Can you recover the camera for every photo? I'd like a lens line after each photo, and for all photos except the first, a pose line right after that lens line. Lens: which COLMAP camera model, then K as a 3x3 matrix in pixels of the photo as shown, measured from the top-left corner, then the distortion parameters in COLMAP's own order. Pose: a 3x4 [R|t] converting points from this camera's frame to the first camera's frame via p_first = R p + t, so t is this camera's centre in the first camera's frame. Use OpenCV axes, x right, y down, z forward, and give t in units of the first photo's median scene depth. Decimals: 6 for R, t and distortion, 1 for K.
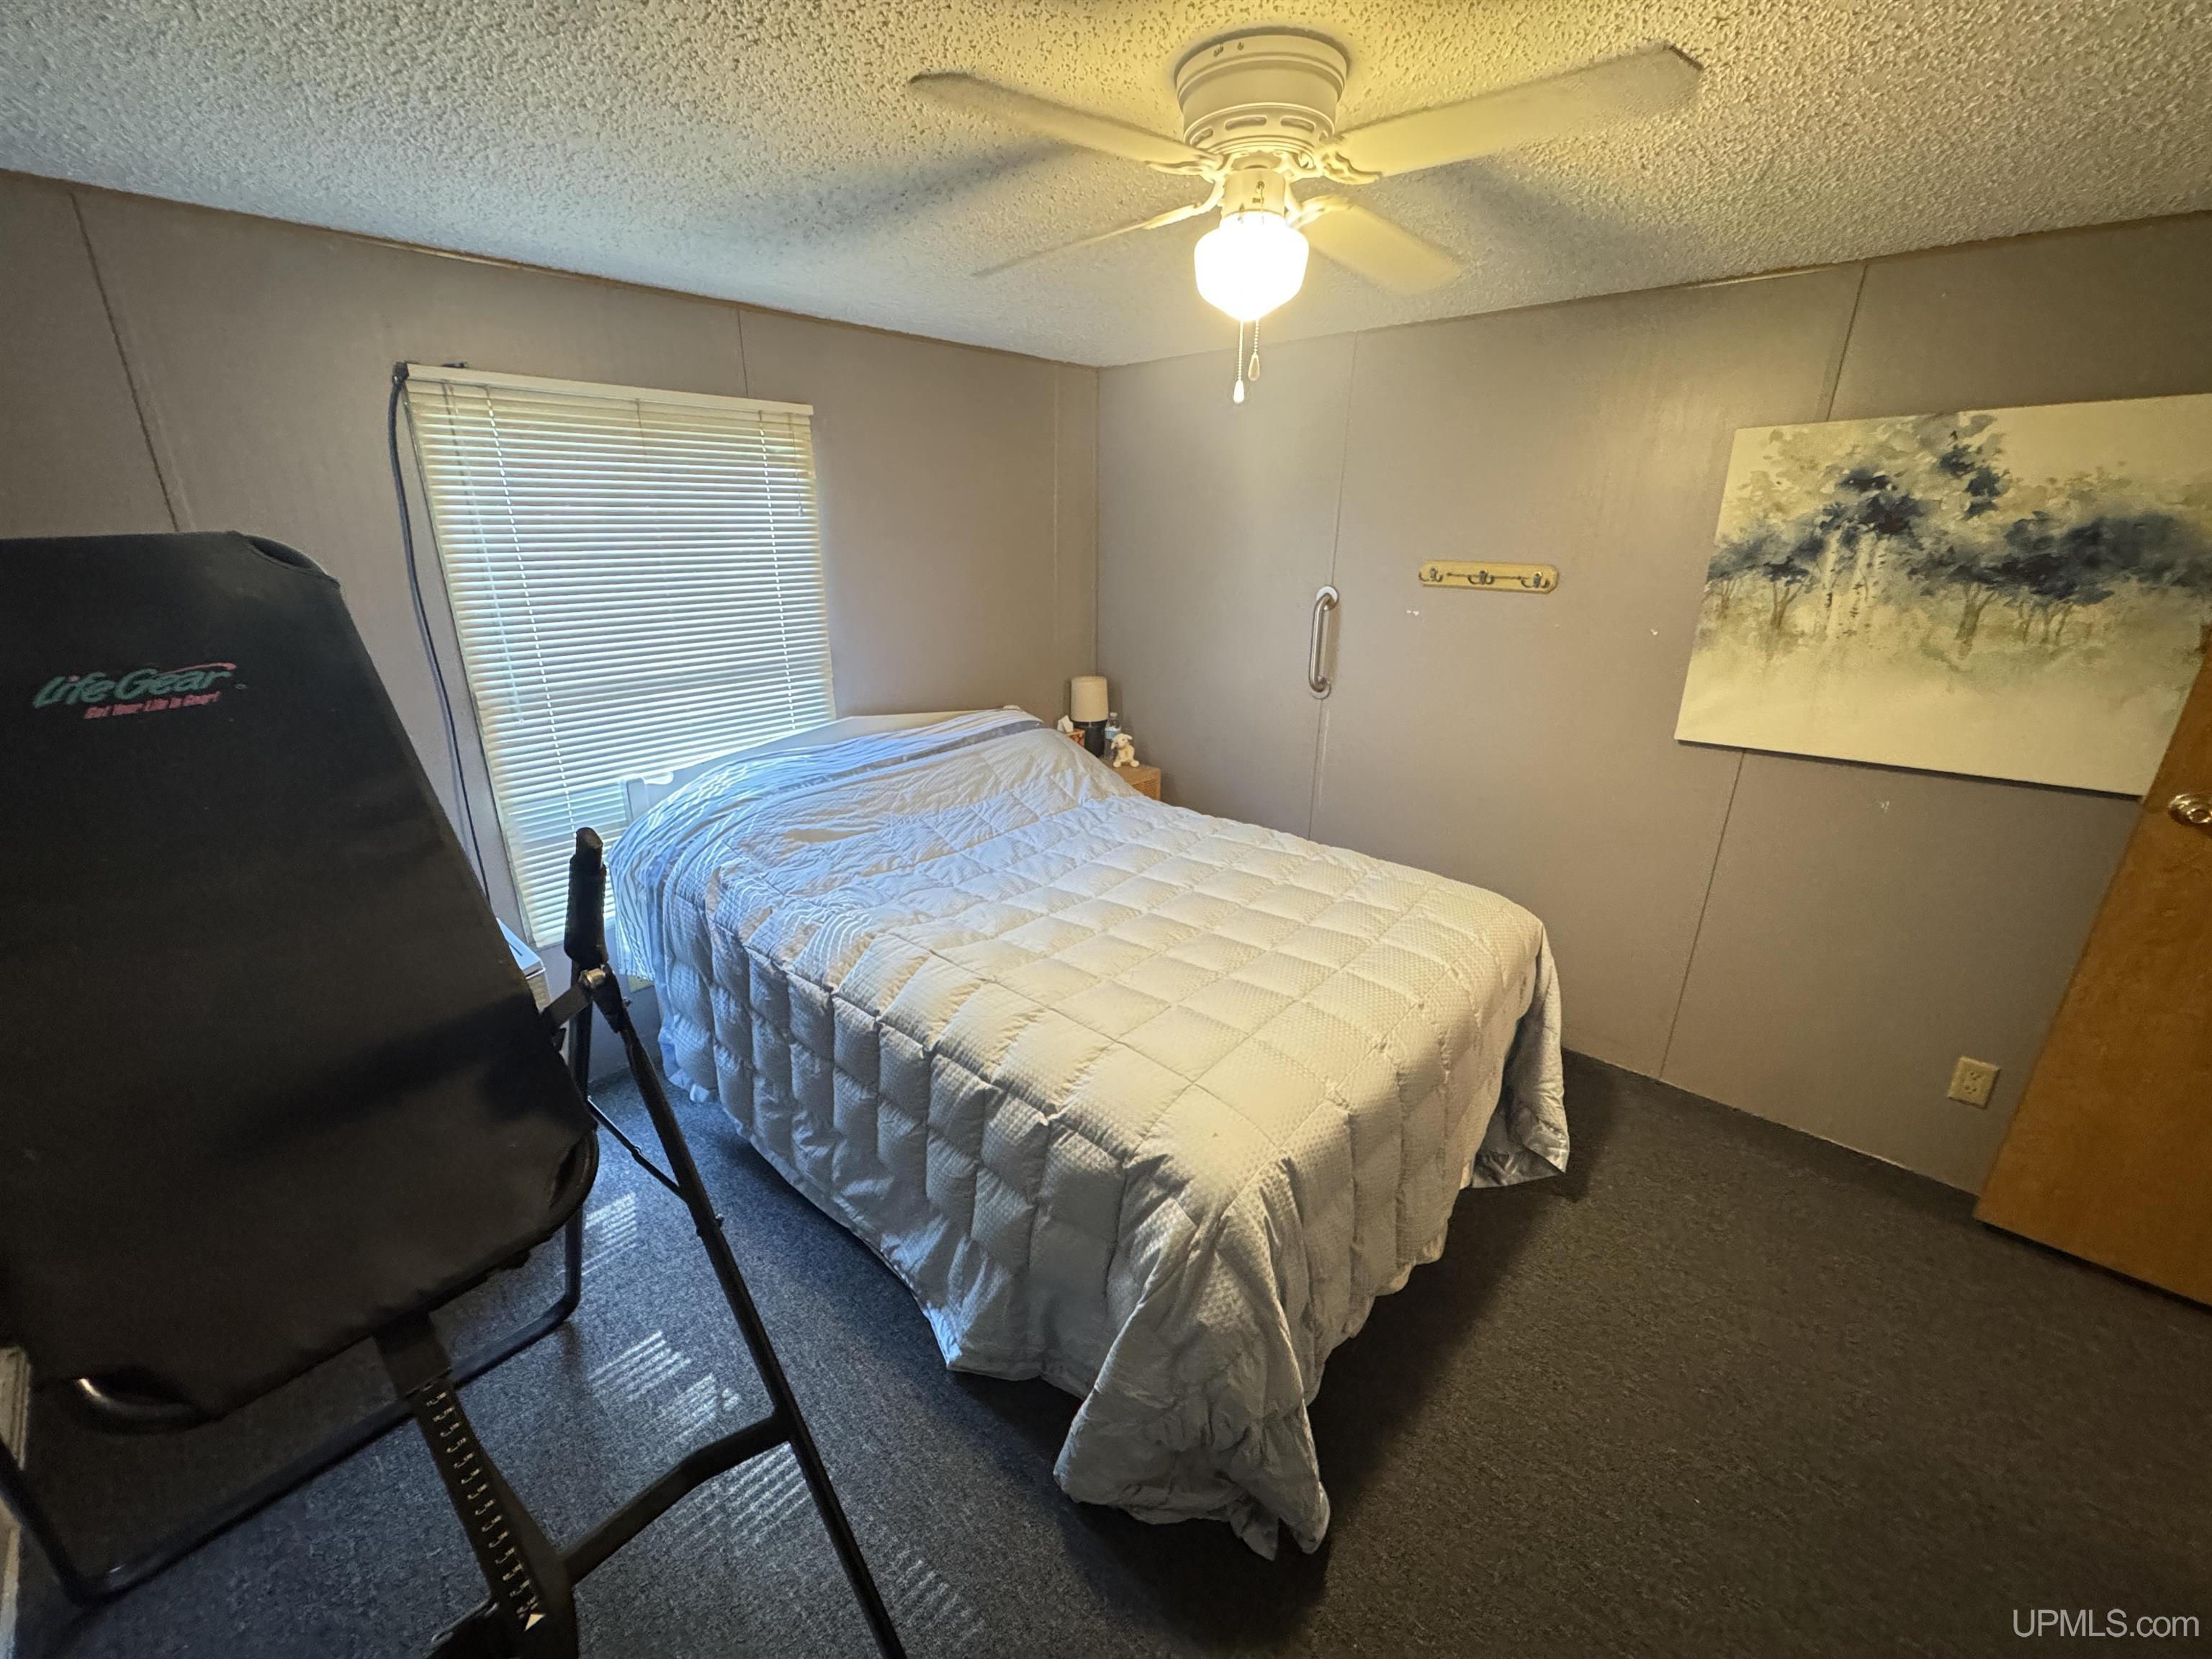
lens RADIAL K [[886.2, 0, 1107.5], [0, 886.2, 834.3], [0, 0, 1]] dist [0.000162, -0.000028]
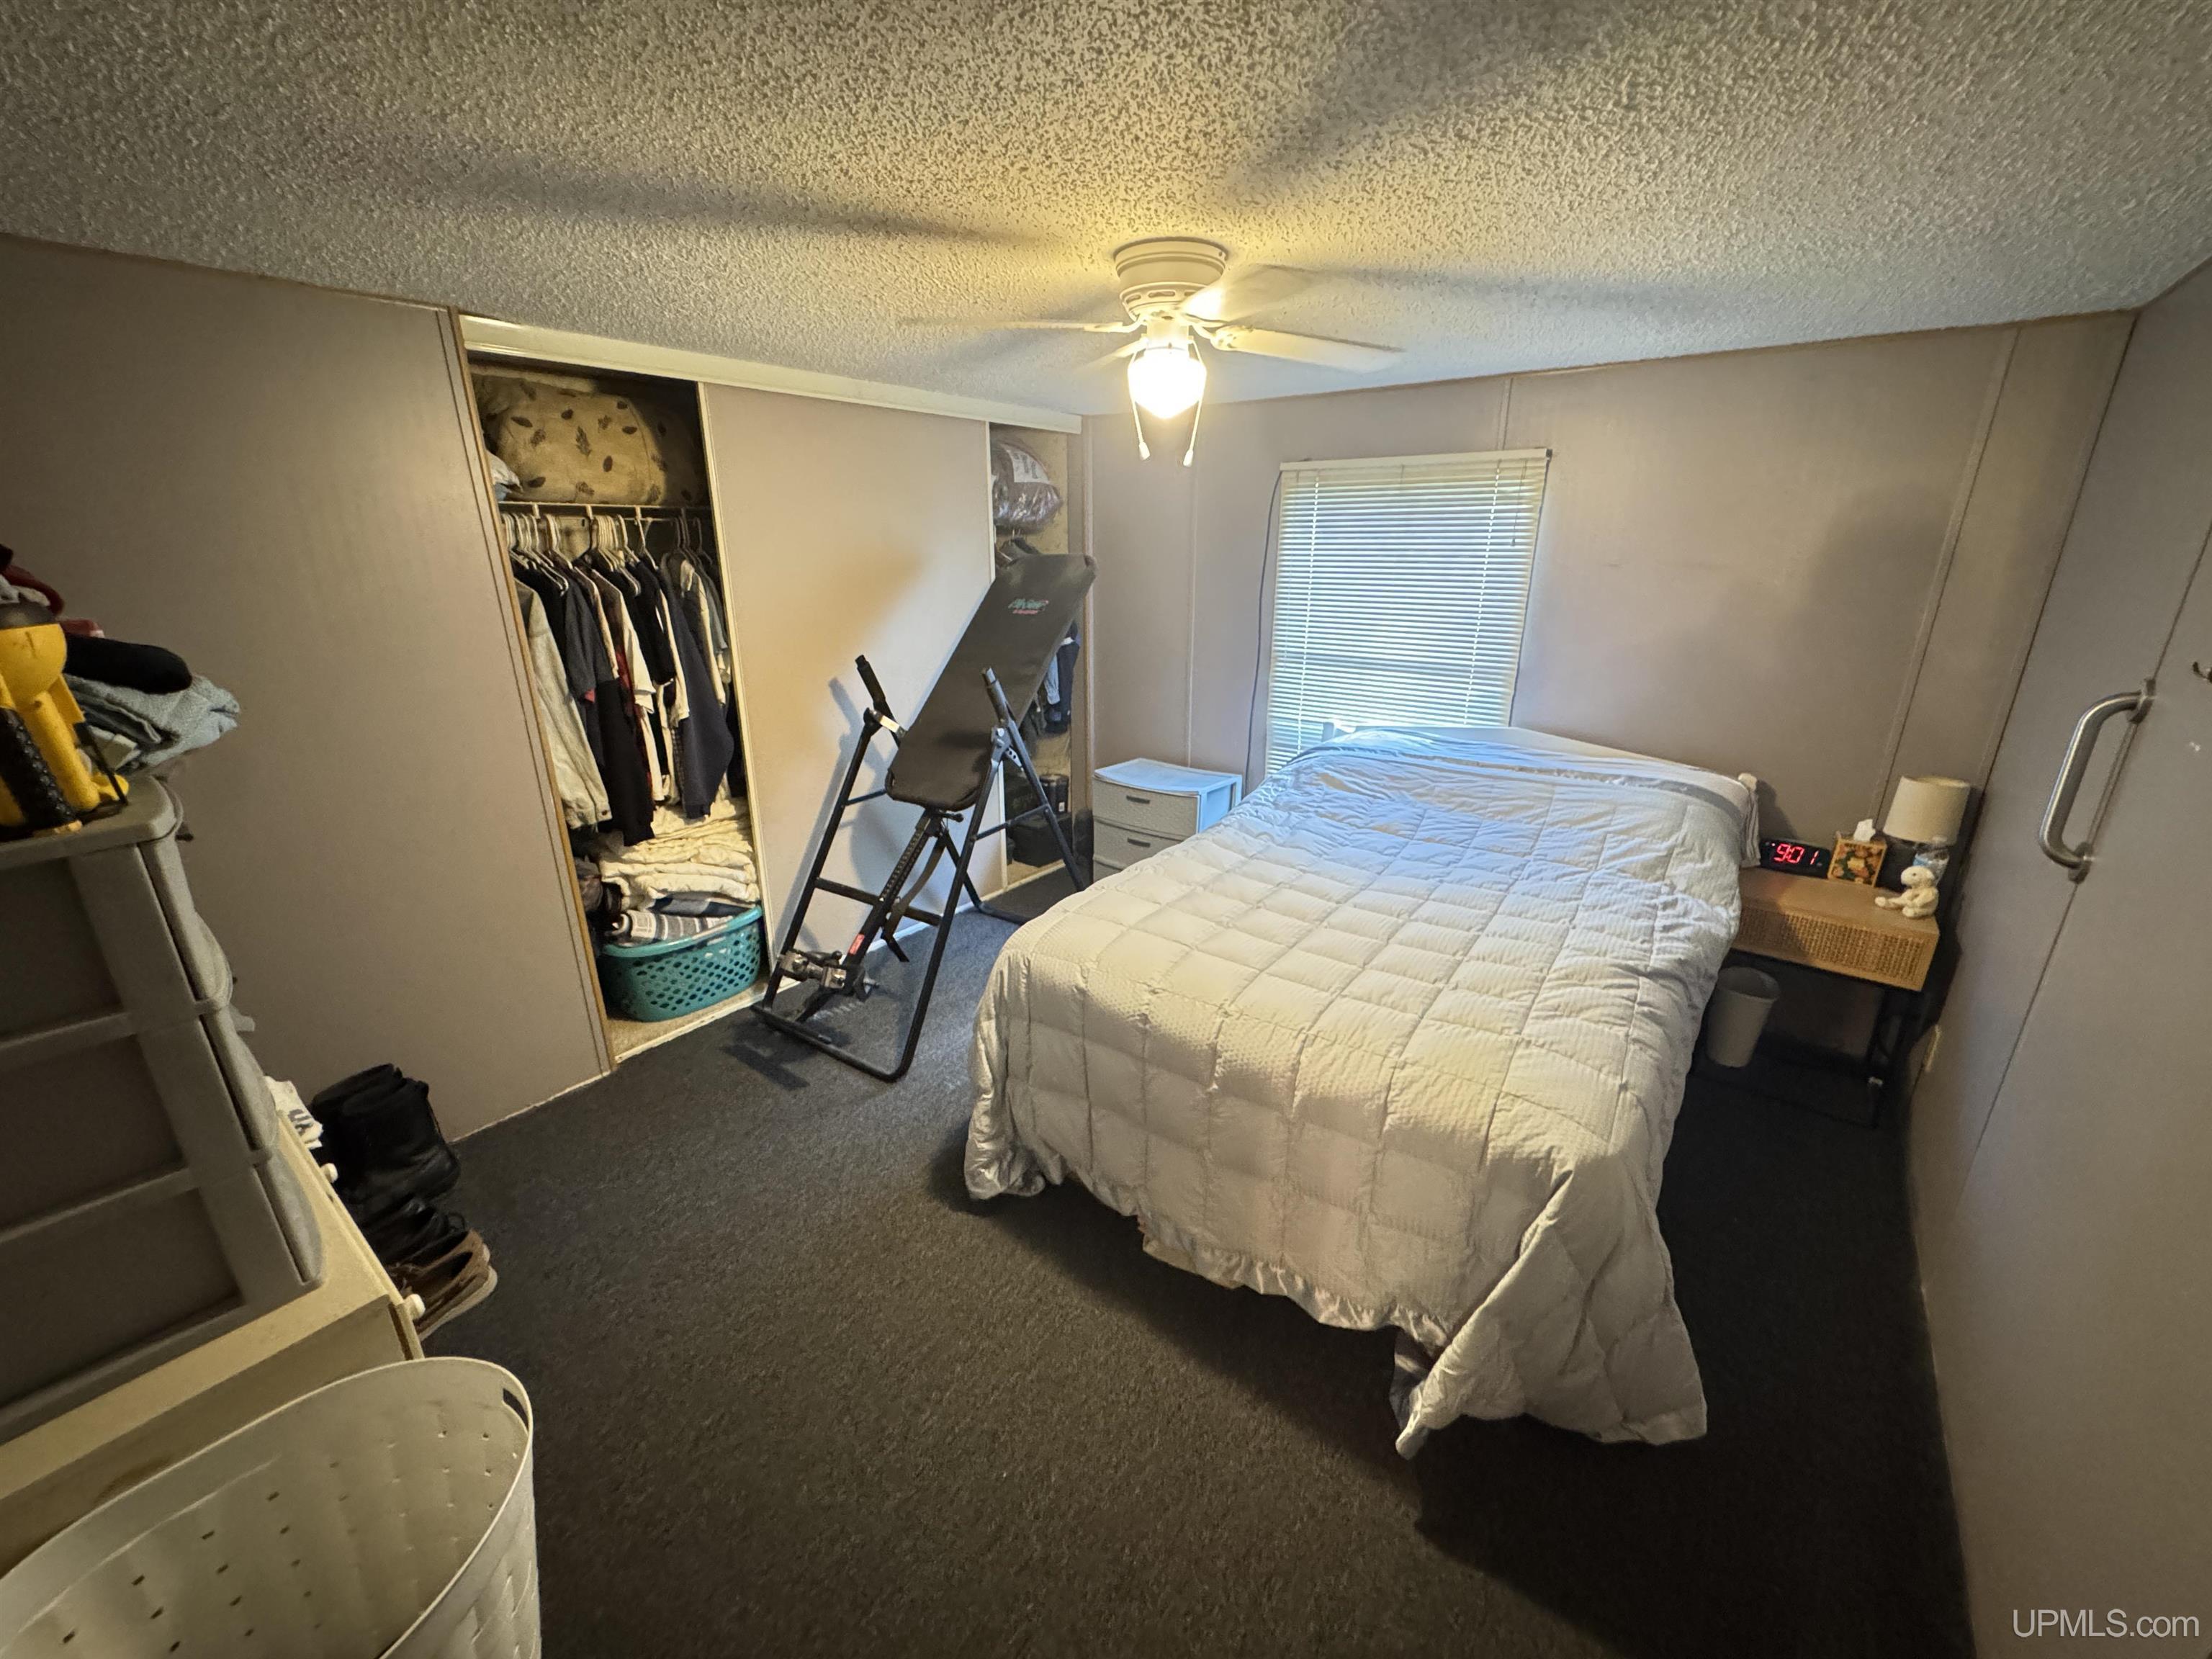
lens RADIAL K [[886.2, 0, 1108.8], [0, 886.2, 834.1], [0, 0, 1]] dist [0.000162, -0.000028]
pose [[0.051177, 0.306857, -0.950379, 0.903263], [-0.332002, 0.902730, 0.273594, -0.172310], [0.941889, 0.301526, 0.148076, 0.479248]]
